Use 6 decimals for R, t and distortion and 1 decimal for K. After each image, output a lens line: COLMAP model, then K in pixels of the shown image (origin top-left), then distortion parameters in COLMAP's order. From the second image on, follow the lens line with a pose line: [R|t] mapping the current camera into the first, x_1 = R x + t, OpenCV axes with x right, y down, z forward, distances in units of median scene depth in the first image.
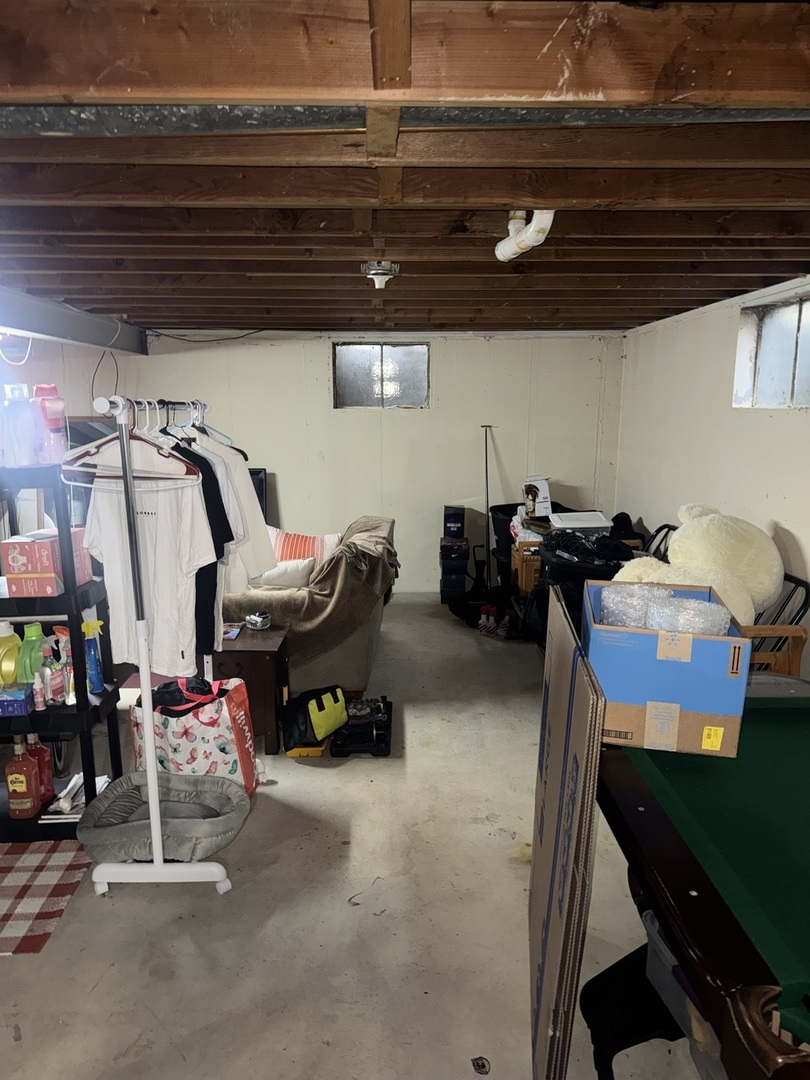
lens RADIAL K [[767.3, 0, 410.9], [0, 767.3, 550.3], [0, 0, 1]] dist [0.068637, -0.086904]
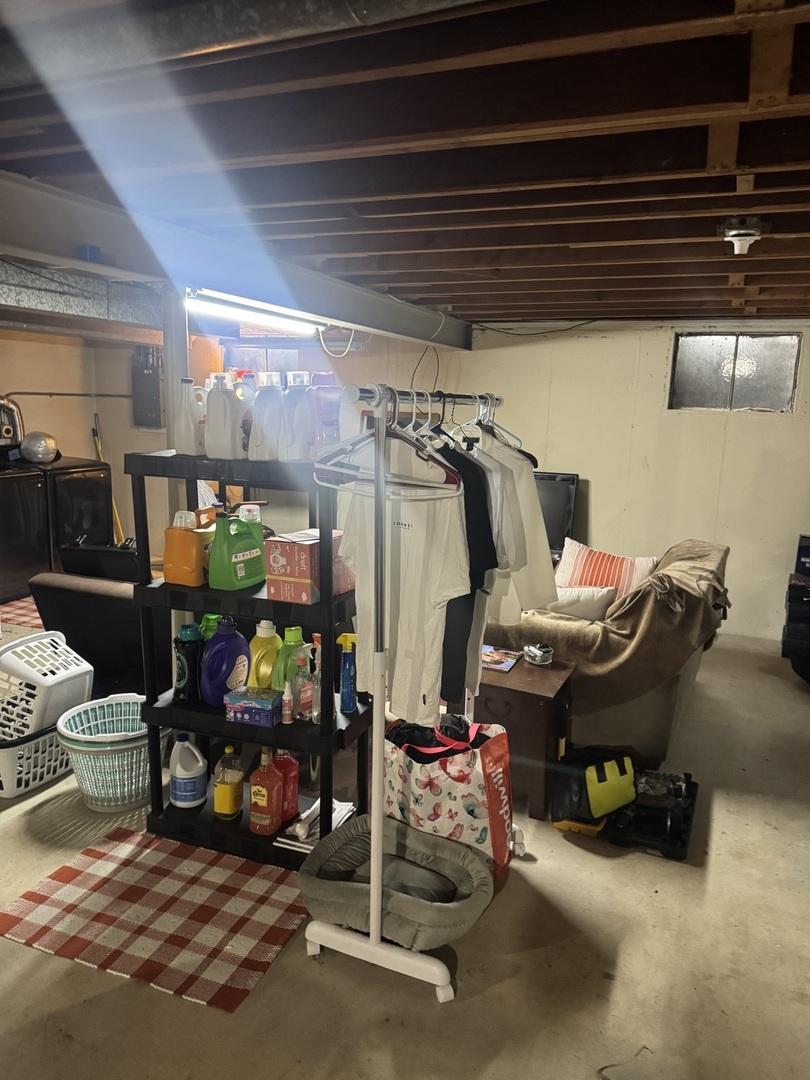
lens RADIAL K [[767.3, 0, 408.9], [0, 767.3, 538.5], [0, 0, 1]] dist [0.068637, -0.086904]
pose [[0.908639, 0.101861, -0.404968, 0.003355], [-0.107847, 0.994135, 0.008074, -0.034985], [0.403416, 0.036338, 0.914295, 0.206866]]
